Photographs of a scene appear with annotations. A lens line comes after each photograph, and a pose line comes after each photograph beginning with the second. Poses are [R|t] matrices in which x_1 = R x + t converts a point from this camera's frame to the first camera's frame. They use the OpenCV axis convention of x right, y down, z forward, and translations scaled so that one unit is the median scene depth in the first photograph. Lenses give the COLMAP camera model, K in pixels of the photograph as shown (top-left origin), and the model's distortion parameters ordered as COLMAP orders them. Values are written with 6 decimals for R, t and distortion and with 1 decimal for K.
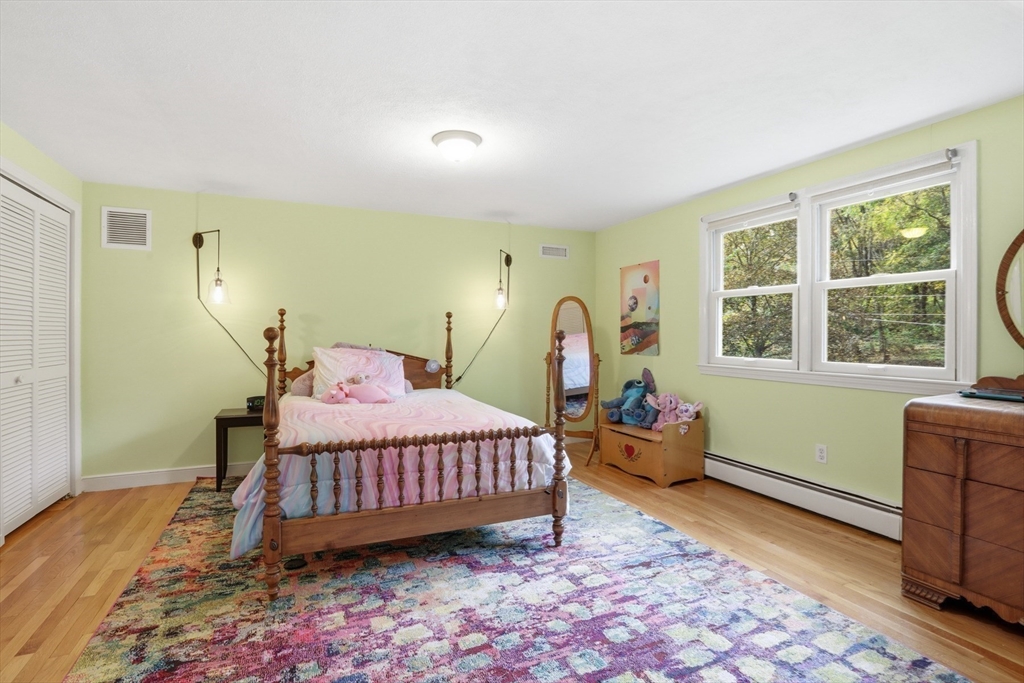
lens RADIAL K [[492.8, 0, 512.0], [0, 492.8, 339.1], [0, 0, 1]] dist [-0.020876, 0.000799]
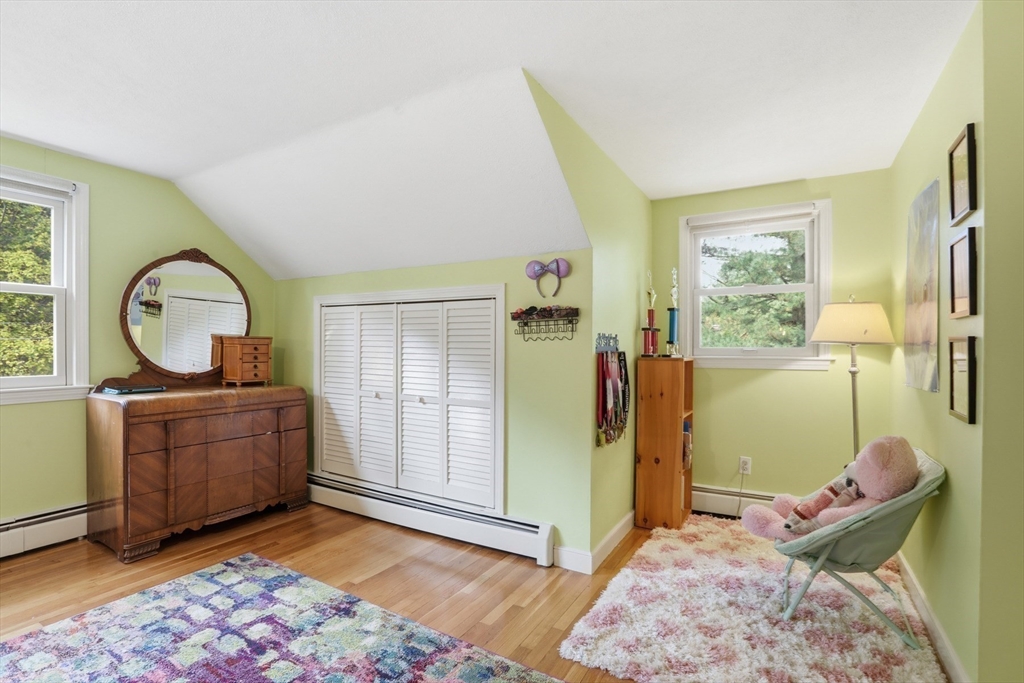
lens RADIAL K [[492.8, 0, 510.5], [0, 492.8, 343.0], [0, 0, 1]] dist [-0.020876, 0.000799]
pose [[-0.581993, -0.001195, 0.813193, -0.793434], [0.000877, 0.999997, 0.002097, -0.020036], [-0.813193, 0.001934, -0.581991, 1.025144]]
